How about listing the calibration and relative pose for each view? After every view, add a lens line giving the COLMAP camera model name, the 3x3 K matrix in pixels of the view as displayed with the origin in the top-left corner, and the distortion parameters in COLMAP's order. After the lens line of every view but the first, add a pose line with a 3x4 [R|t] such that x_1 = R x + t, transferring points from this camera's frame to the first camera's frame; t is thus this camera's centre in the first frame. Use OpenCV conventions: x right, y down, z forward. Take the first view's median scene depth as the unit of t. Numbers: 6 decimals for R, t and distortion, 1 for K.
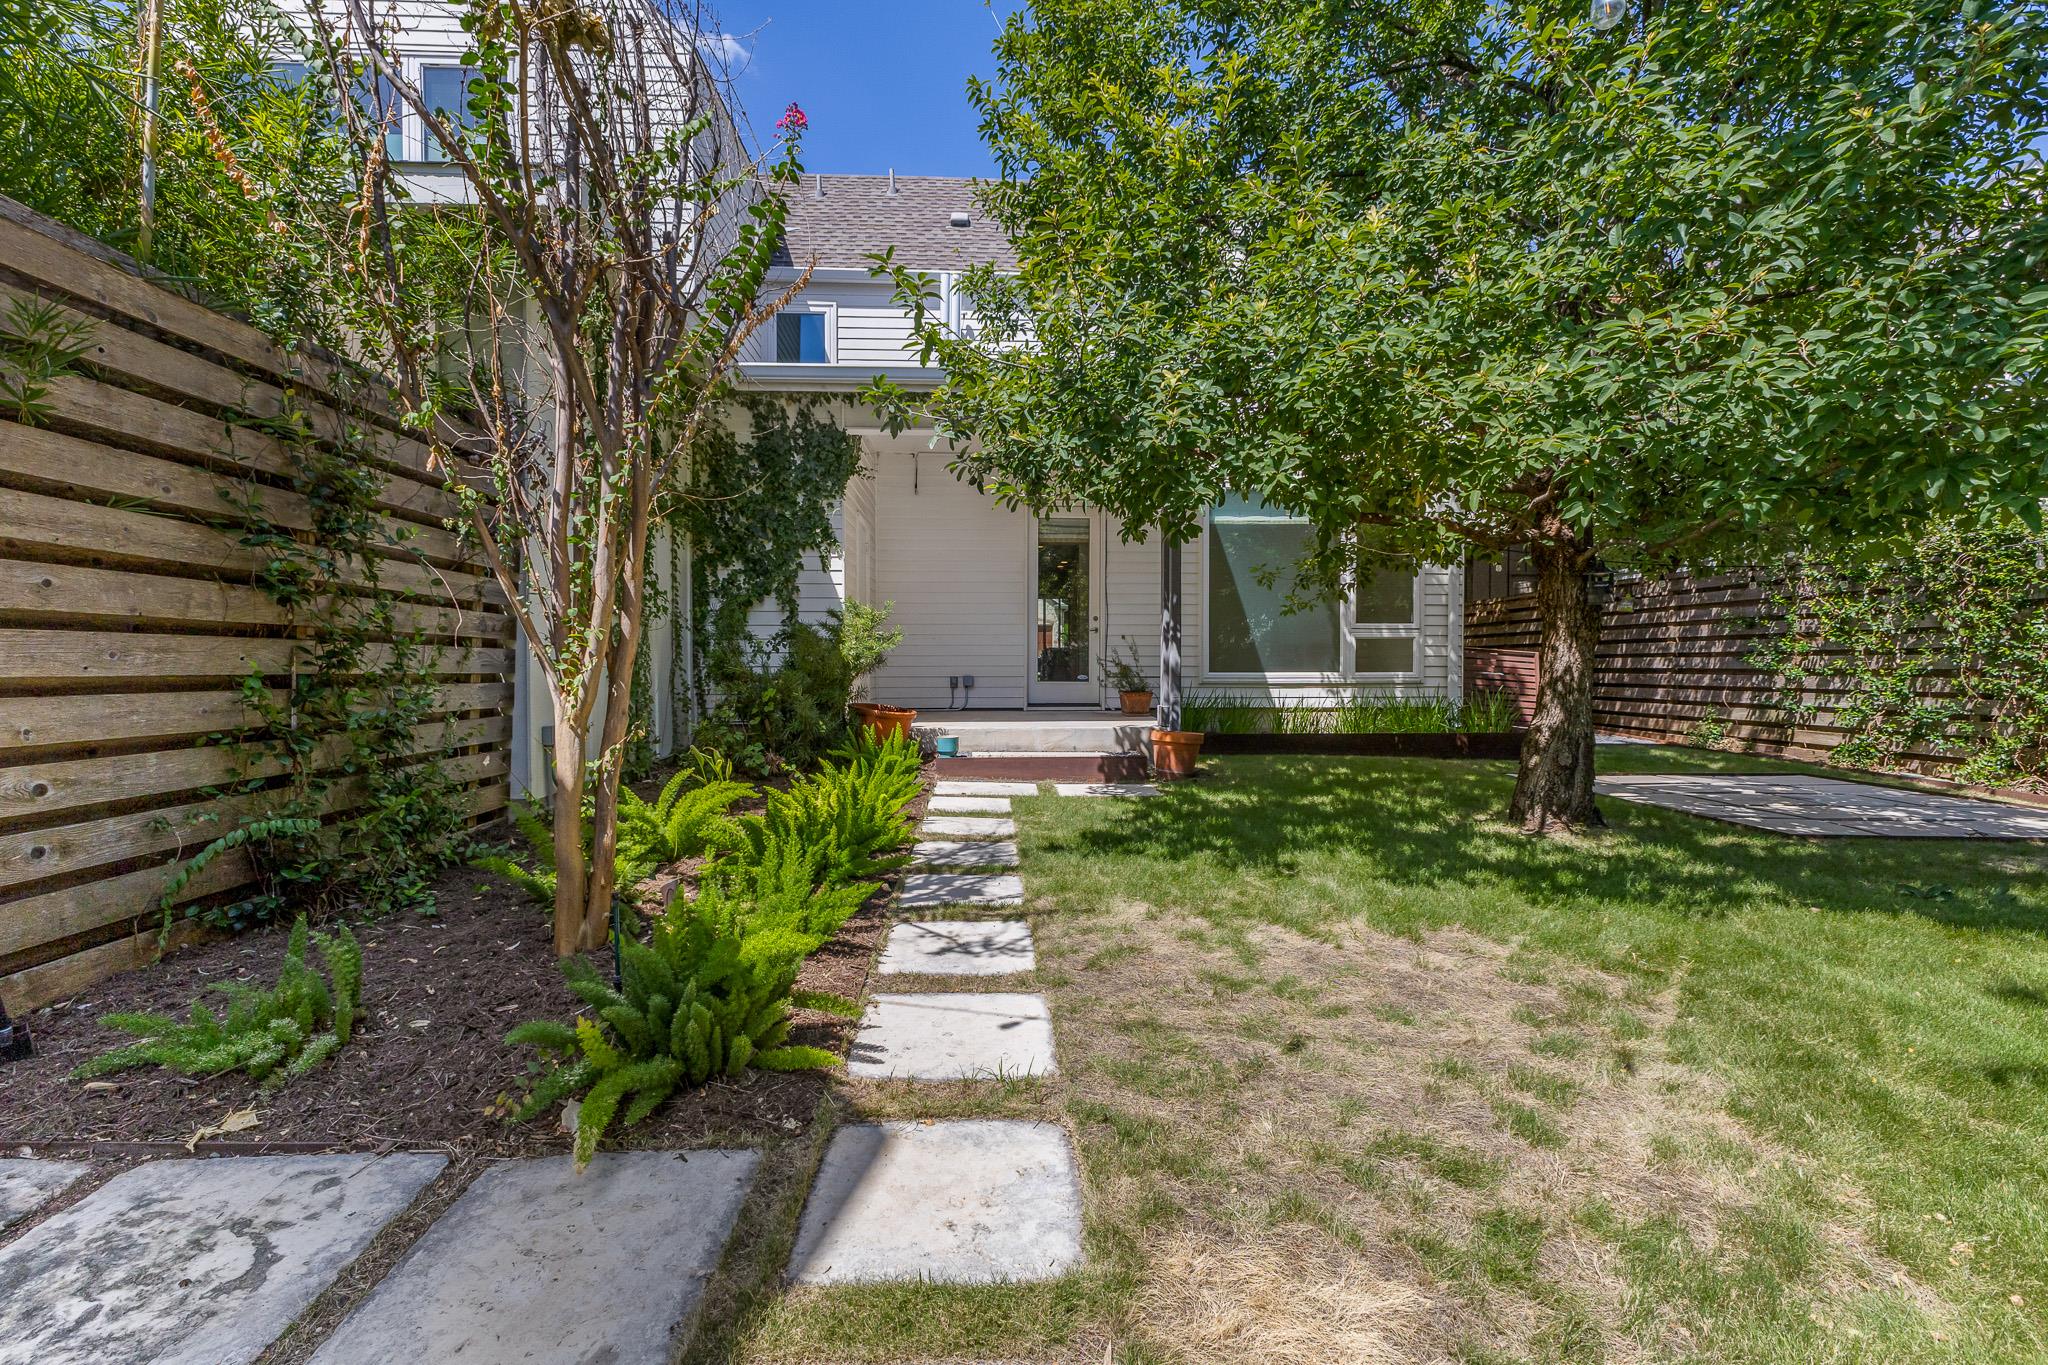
lens RADIAL K [[886.7, 0, 1020.5], [0, 886.7, 676.0], [0, 0, 1]] dist [0.001834, 0.000132]
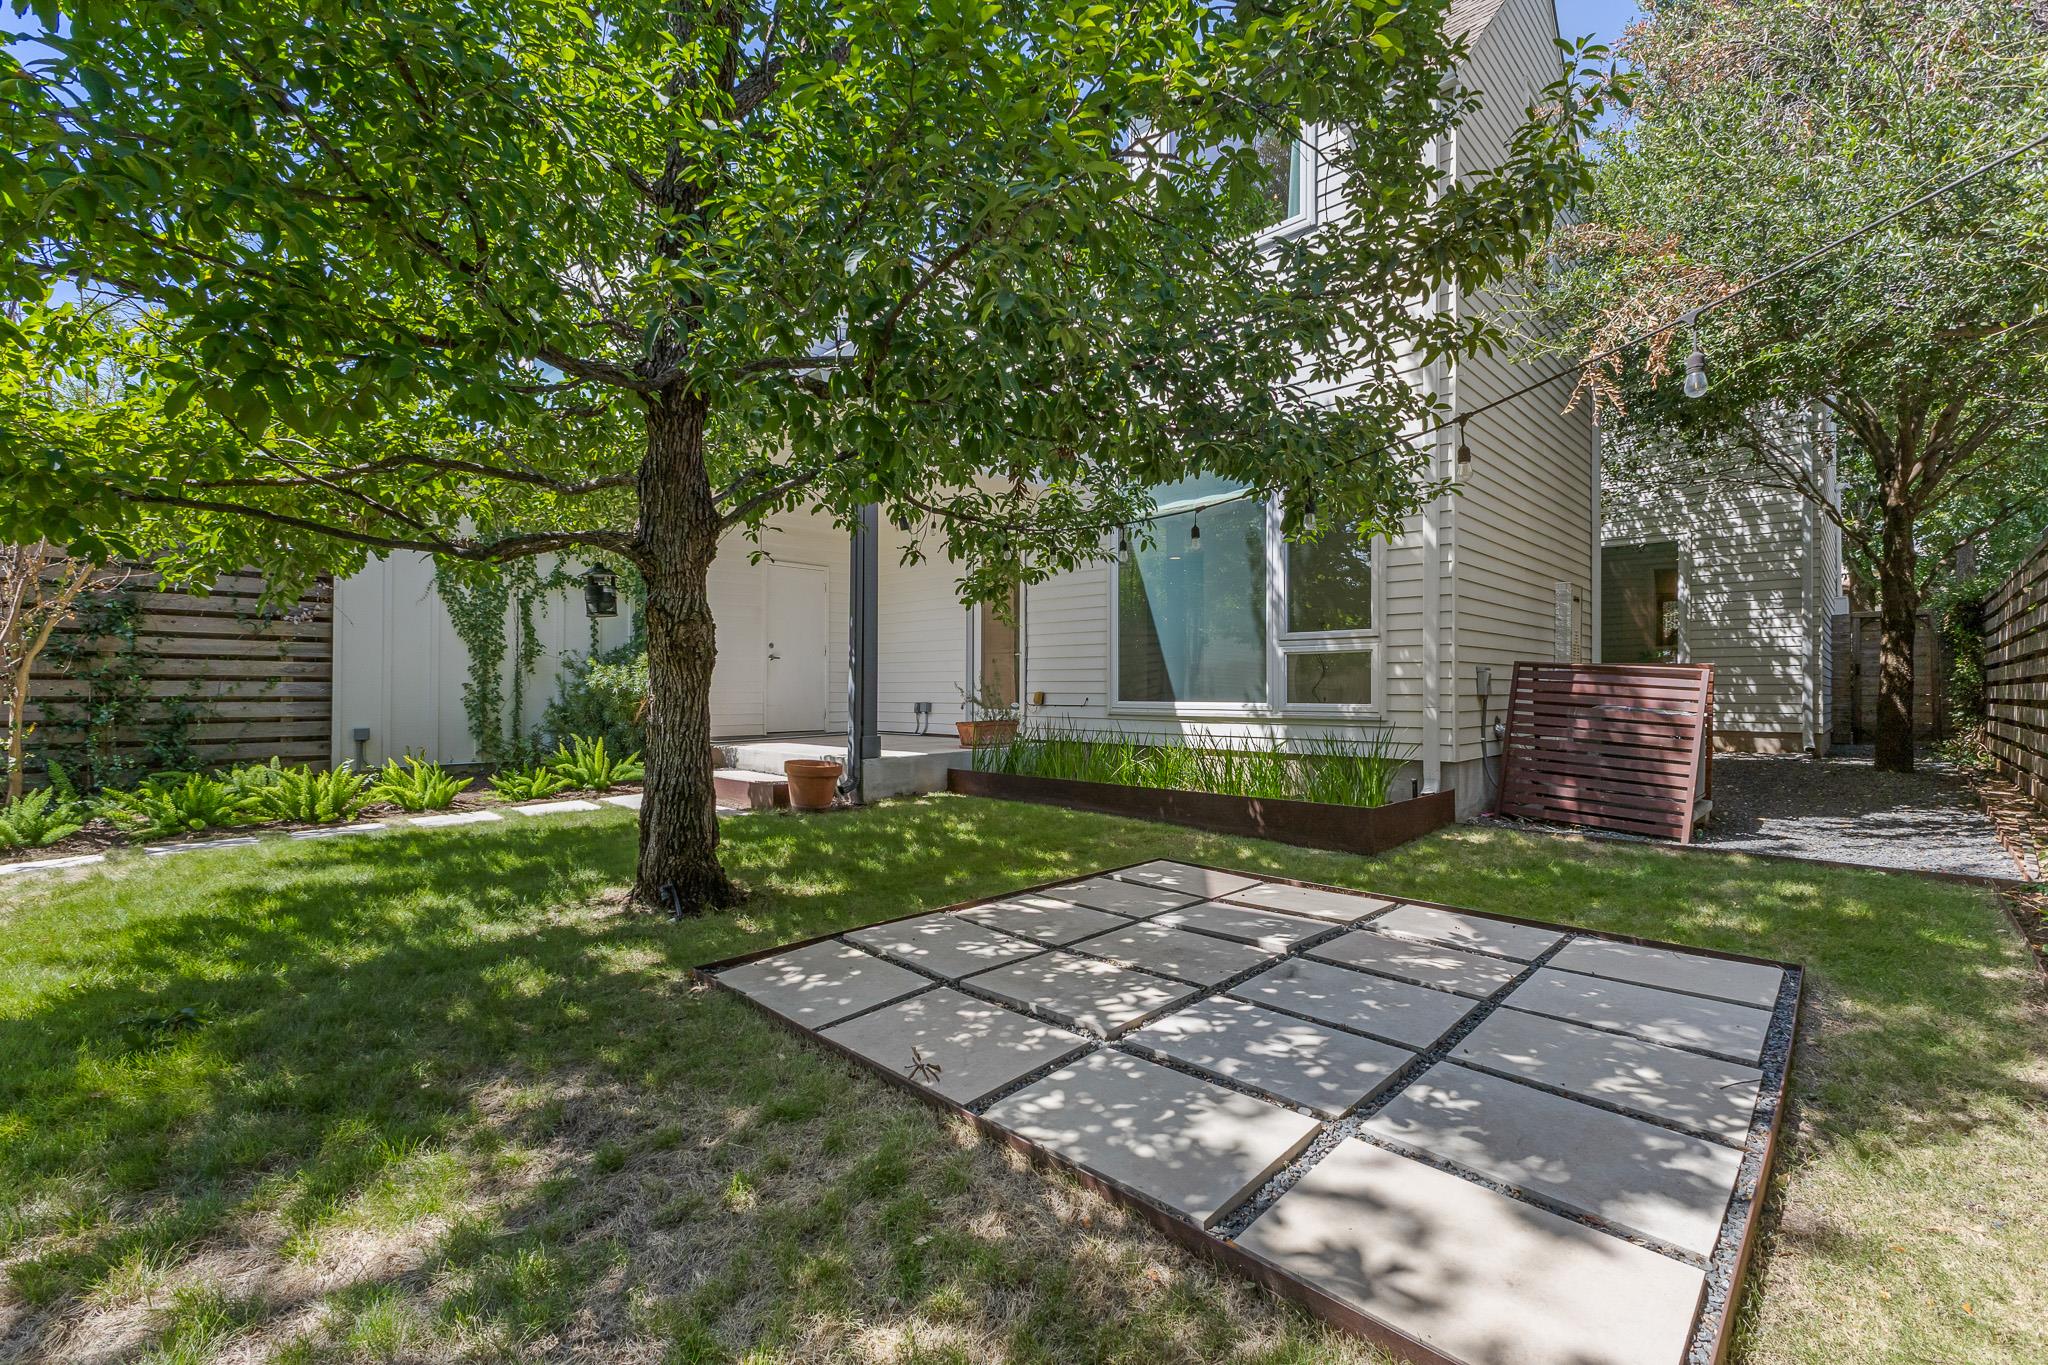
lens RADIAL K [[886.7, 0, 1032.1], [0, 886.7, 680.9], [0, 0, 1]] dist [0.001834, 0.000132]
pose [[0.697422, -0.006383, -0.716632, 0.748453], [-0.009314, 0.999795, -0.017970, -0.007149], [0.716600, 0.019207, 0.697220, 0.373085]]
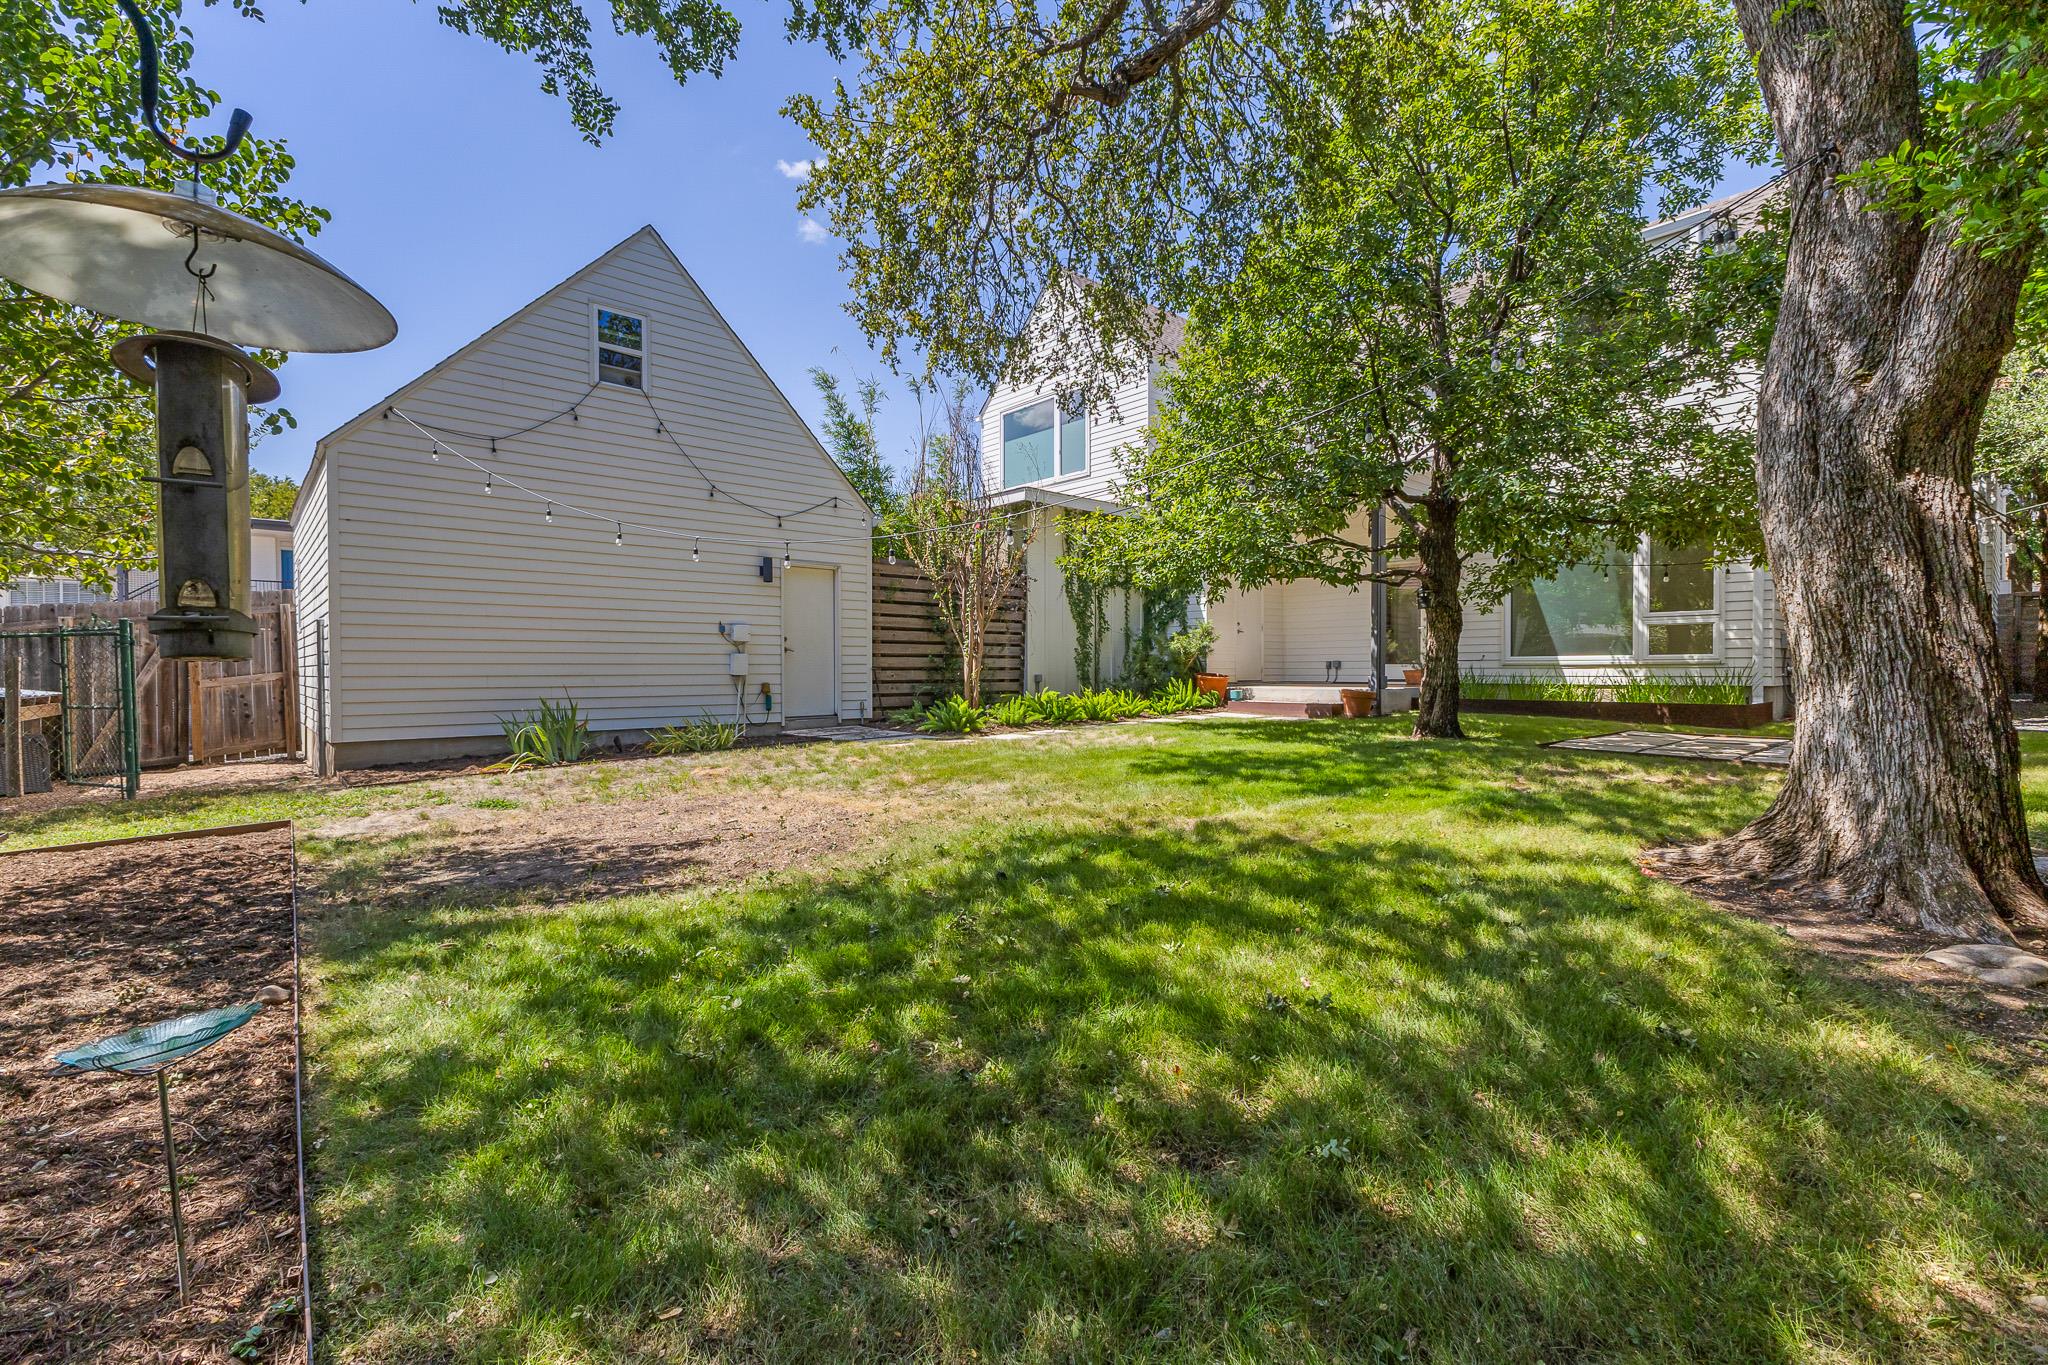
lens RADIAL K [[886.7, 0, 1018.6], [0, 886.7, 680.4], [0, 0, 1]] dist [0.001834, 0.000132]
pose [[0.630213, 0.008546, -0.776375, 0.774728], [-0.007486, 0.999960, 0.004931, 0.030031], [0.776386, 0.002704, 0.630252, -0.386111]]
